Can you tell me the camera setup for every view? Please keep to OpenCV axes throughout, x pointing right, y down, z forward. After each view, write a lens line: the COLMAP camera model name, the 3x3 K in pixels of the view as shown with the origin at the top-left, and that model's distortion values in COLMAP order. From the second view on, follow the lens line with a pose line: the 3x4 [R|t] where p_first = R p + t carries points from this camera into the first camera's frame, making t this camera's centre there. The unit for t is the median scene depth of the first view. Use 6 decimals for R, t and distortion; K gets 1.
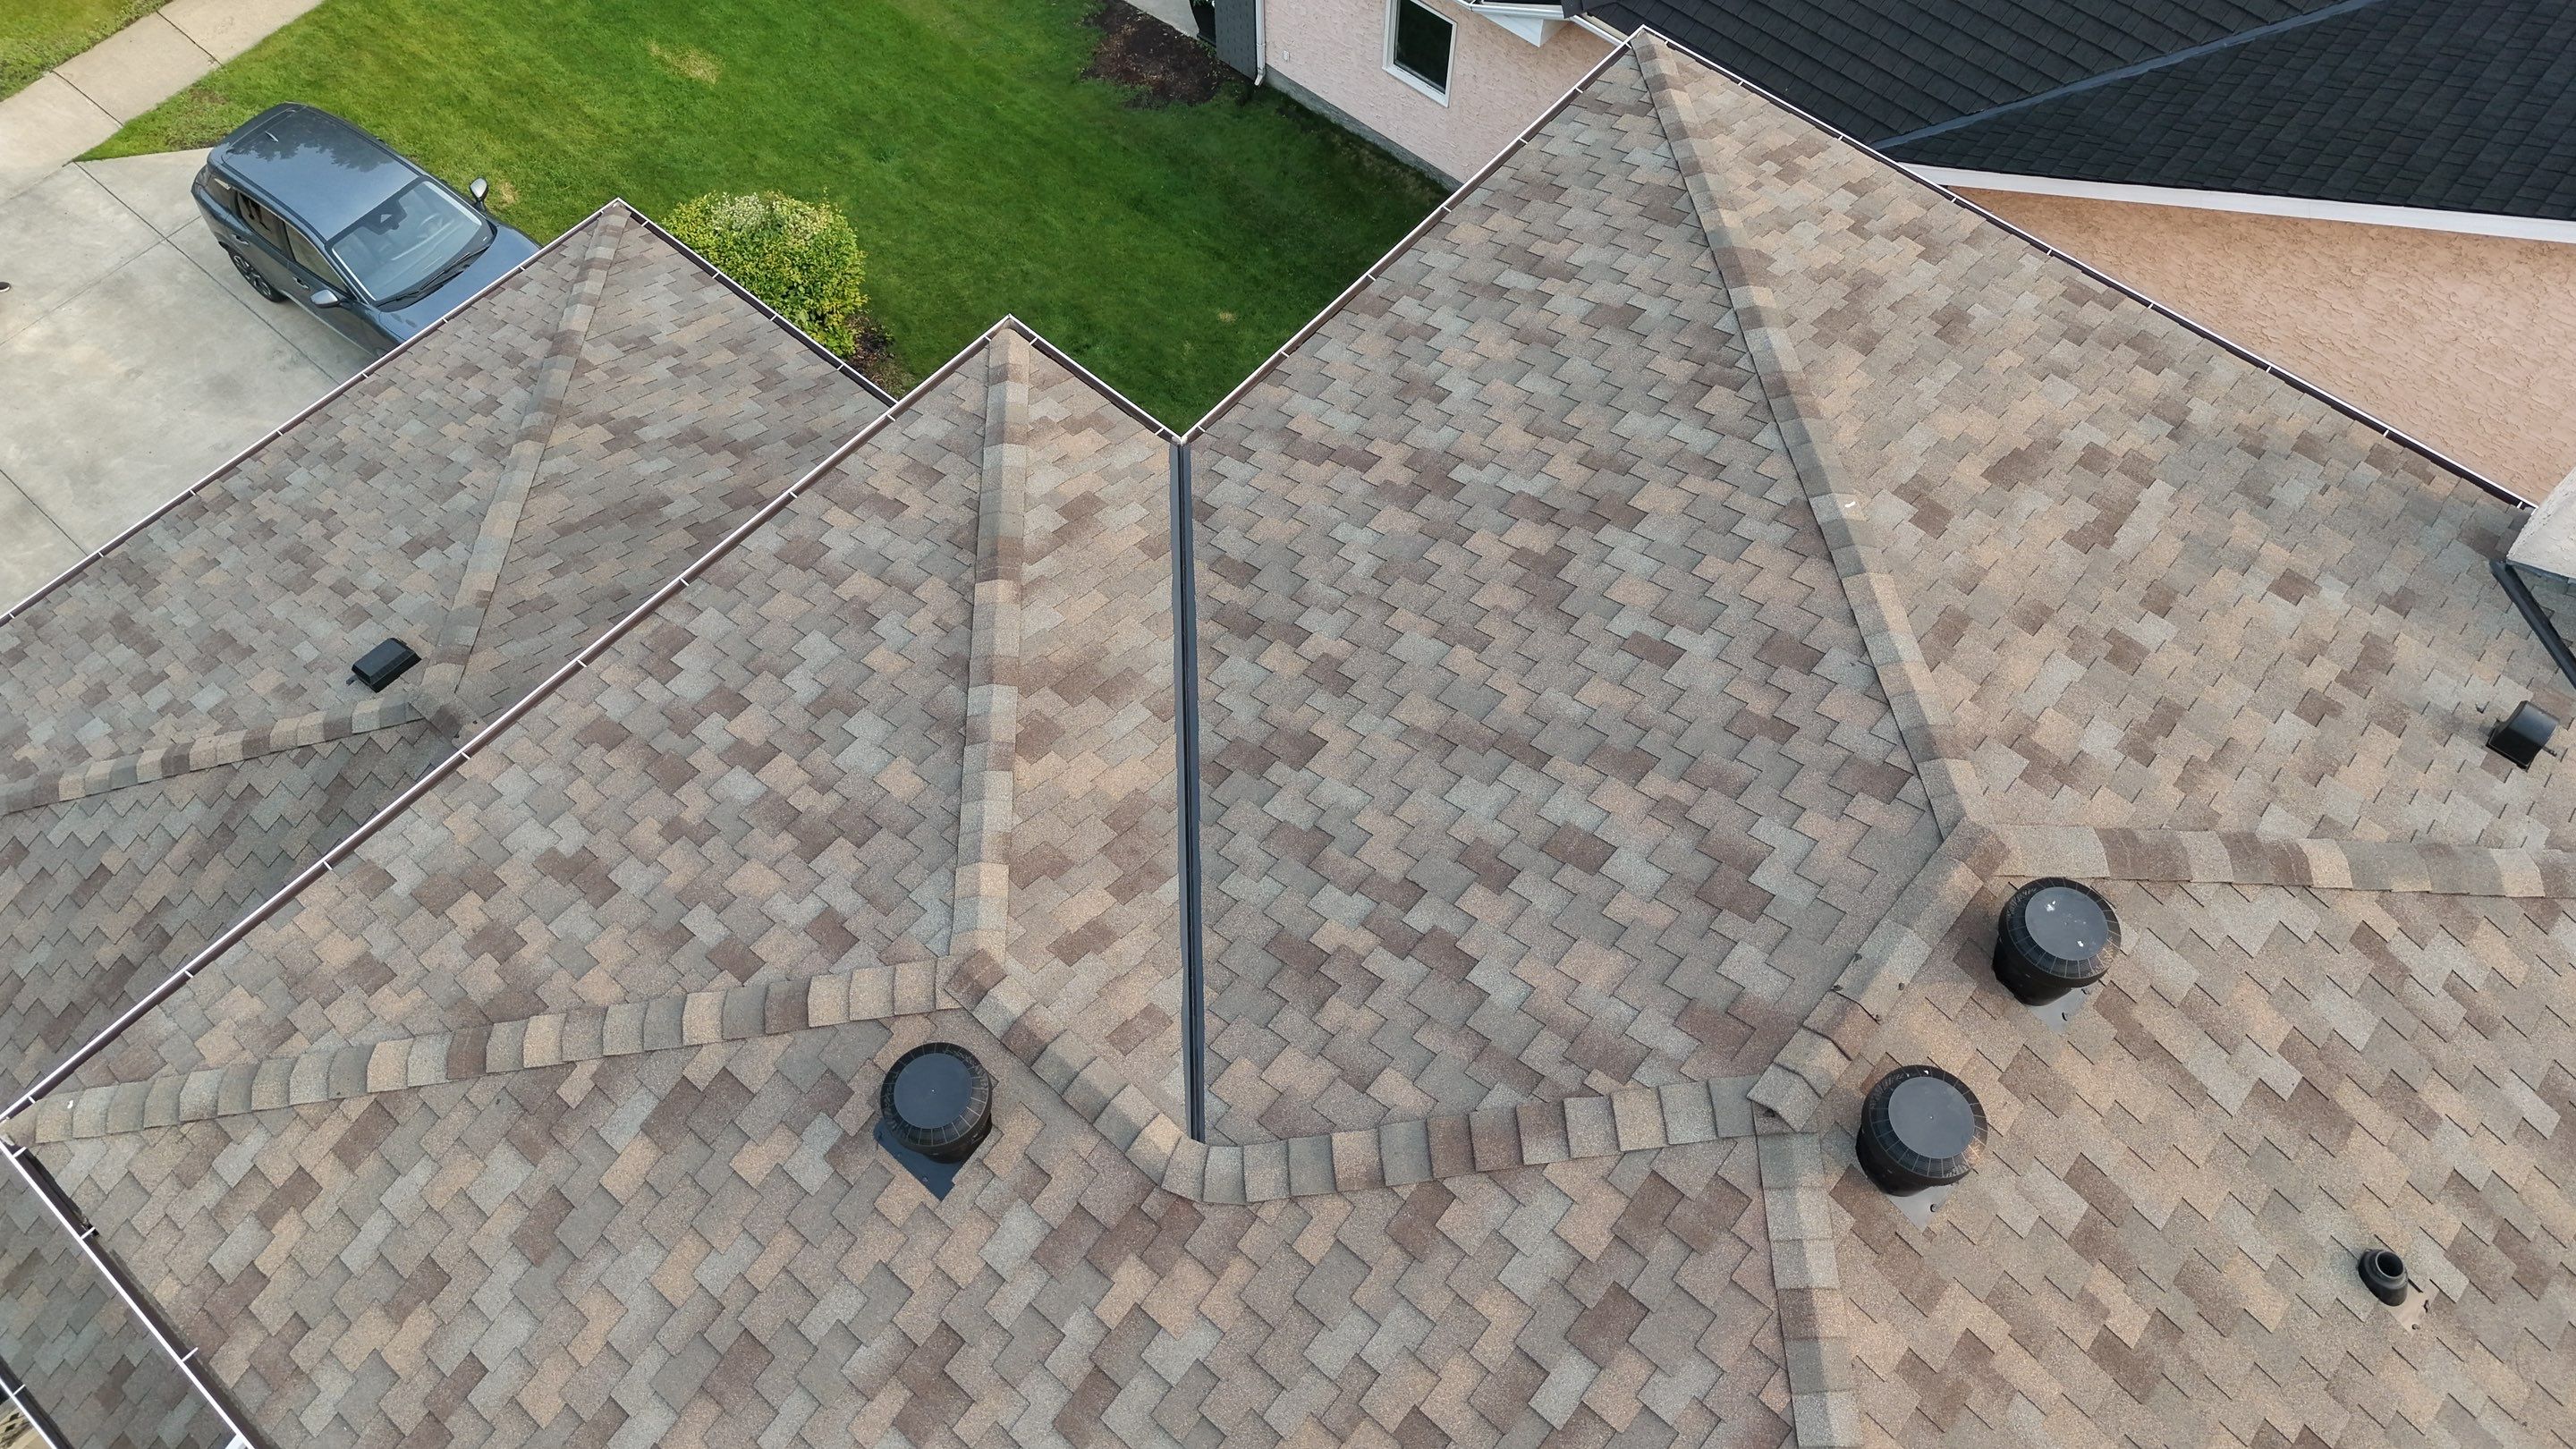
lens RADIAL K [[1904.2, 0, 1288.0], [0, 1904.2, 724.5], [0, 0, 1]] dist [0.051664, -0.029248]
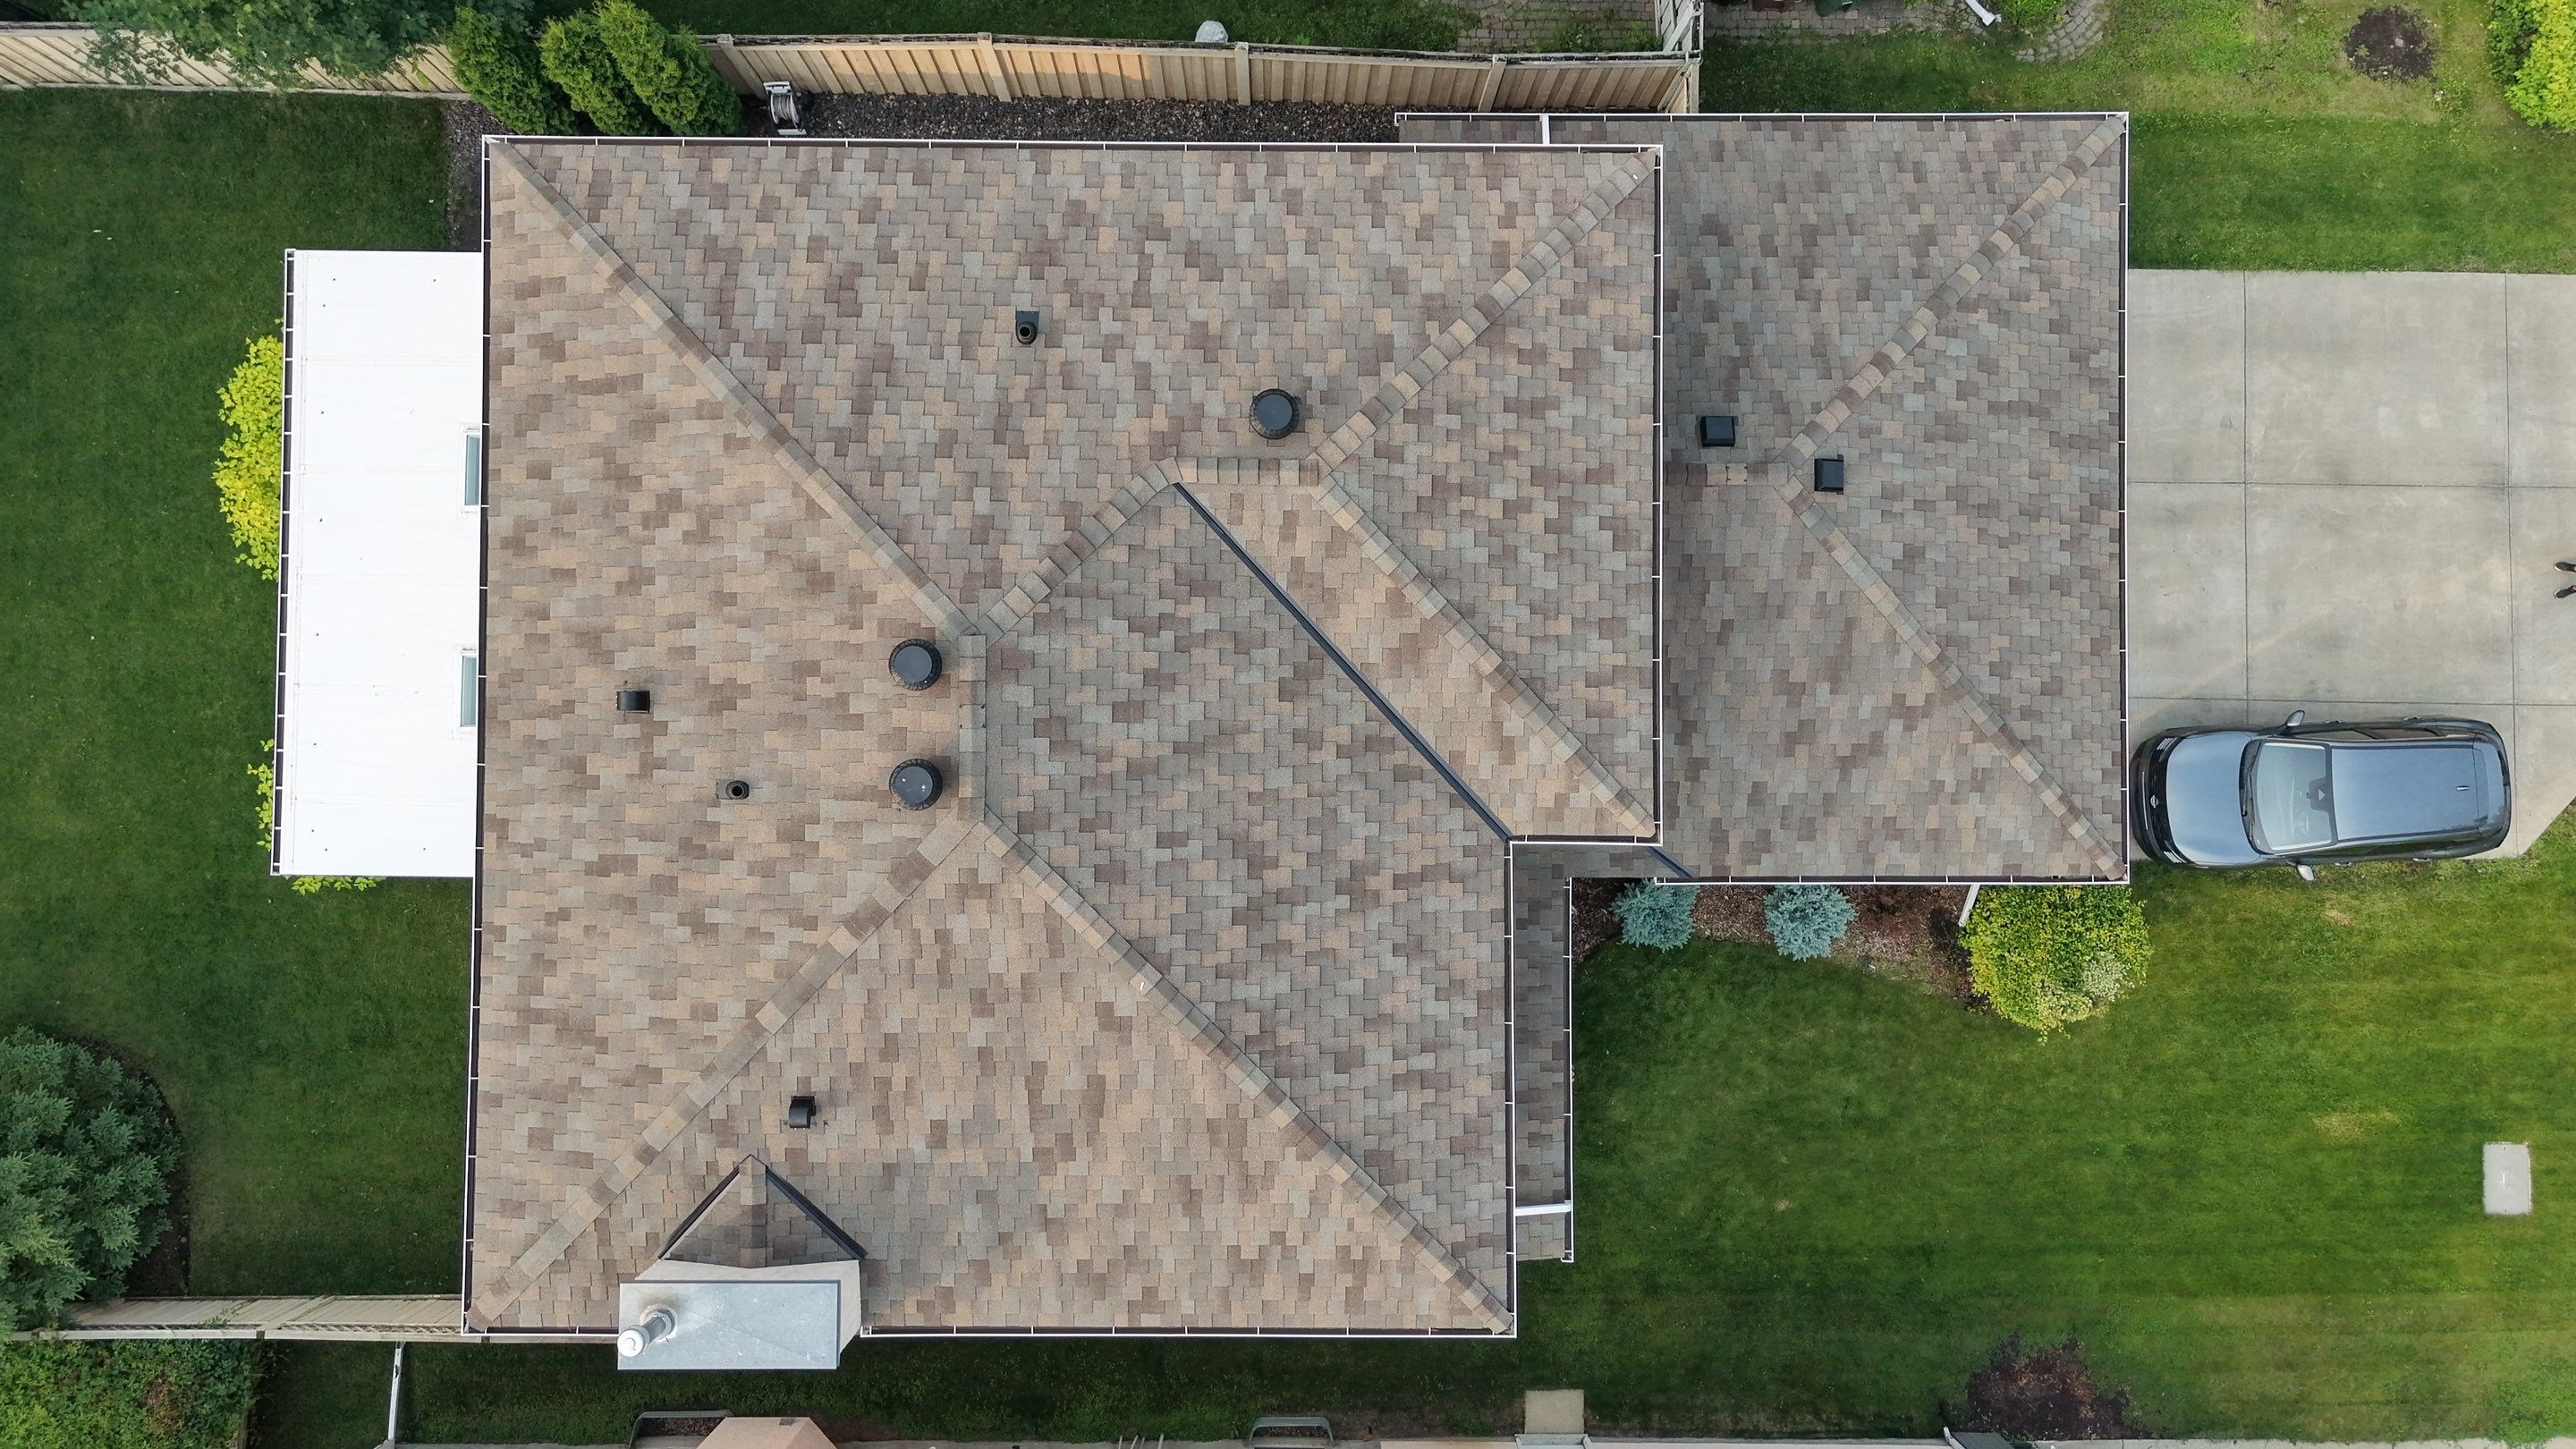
lens RADIAL K [[1904.0, 0, 1280.6], [0, 1904.0, 701.7], [0, 0, 1]] dist [0.083731, -0.092226]
pose [[-0.758099, 0.651673, -0.024654, 0.064942], [-0.565543, -0.638138, 0.522438, -0.955888], [0.324726, 0.410003, 0.852321, -0.596875]]
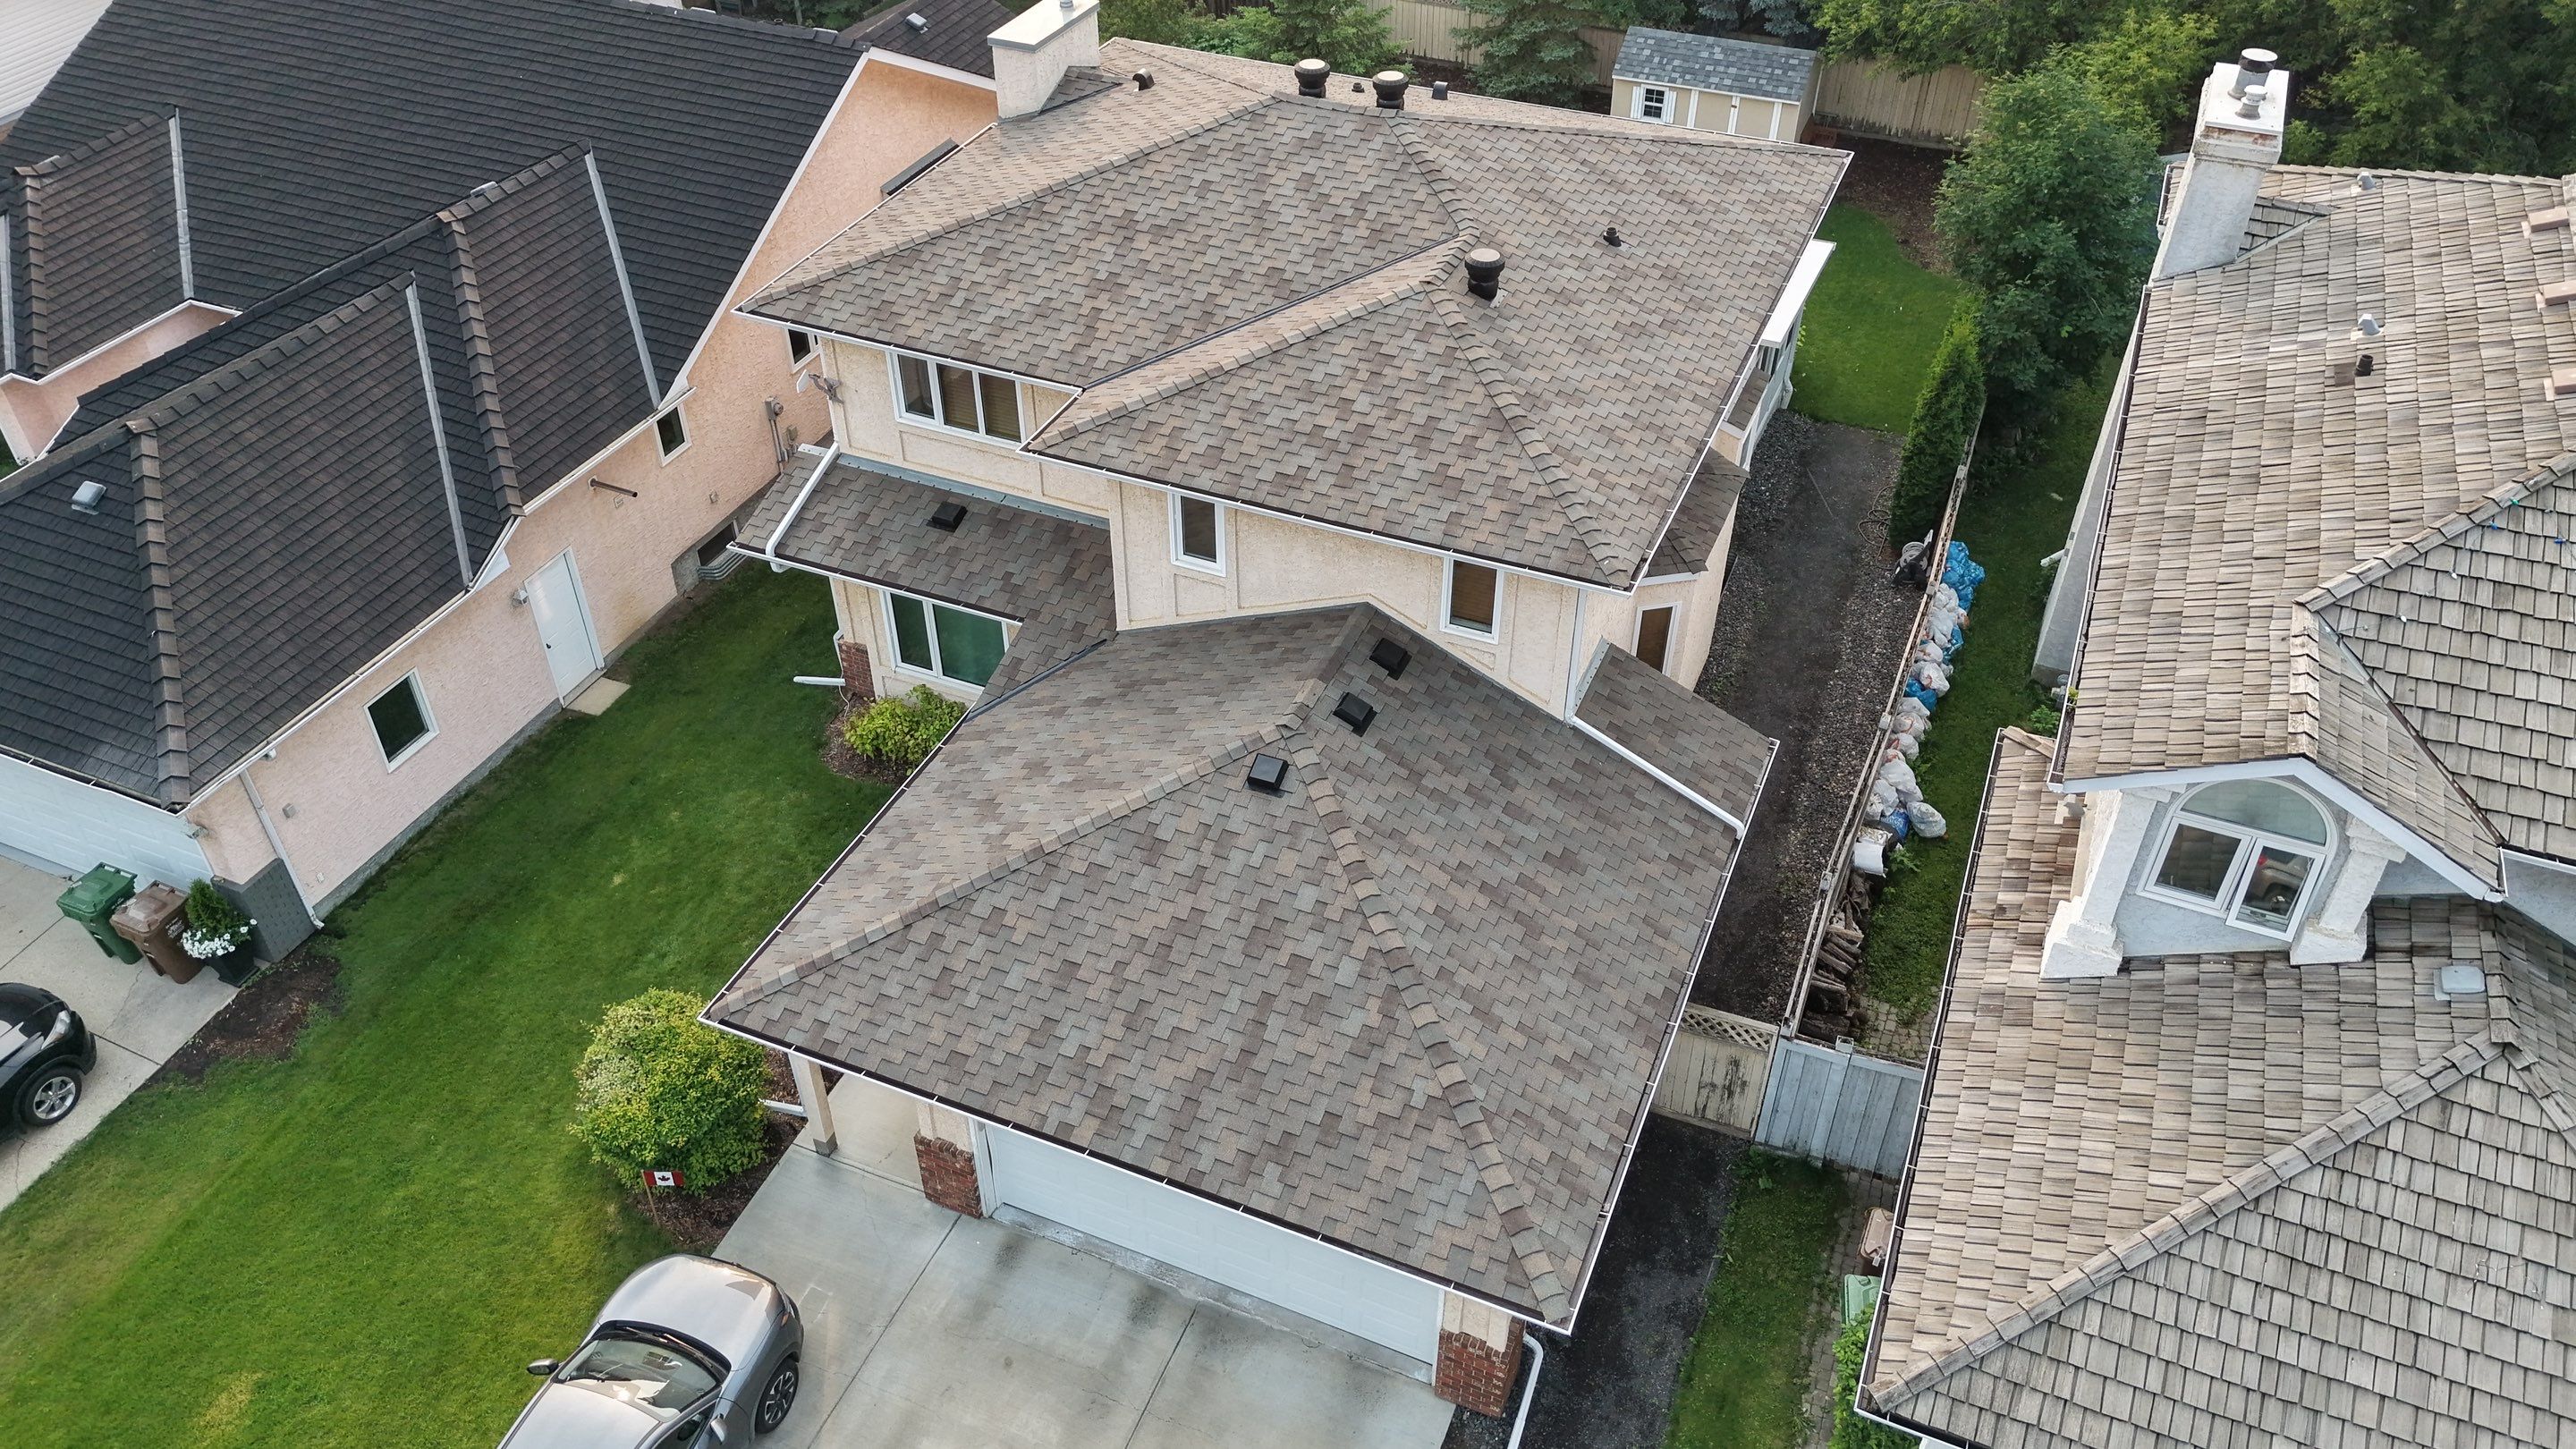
lens RADIAL K [[1904.2, 0, 1288.0], [0, 1904.2, 724.5], [0, 0, 1]] dist [0.051664, -0.029248]
pose [[-0.307903, -0.604633, 0.734585, -2.022370], [0.821222, 0.220962, 0.526089, -1.066323], [-0.480406, 0.765242, 0.428503, 0.397196]]
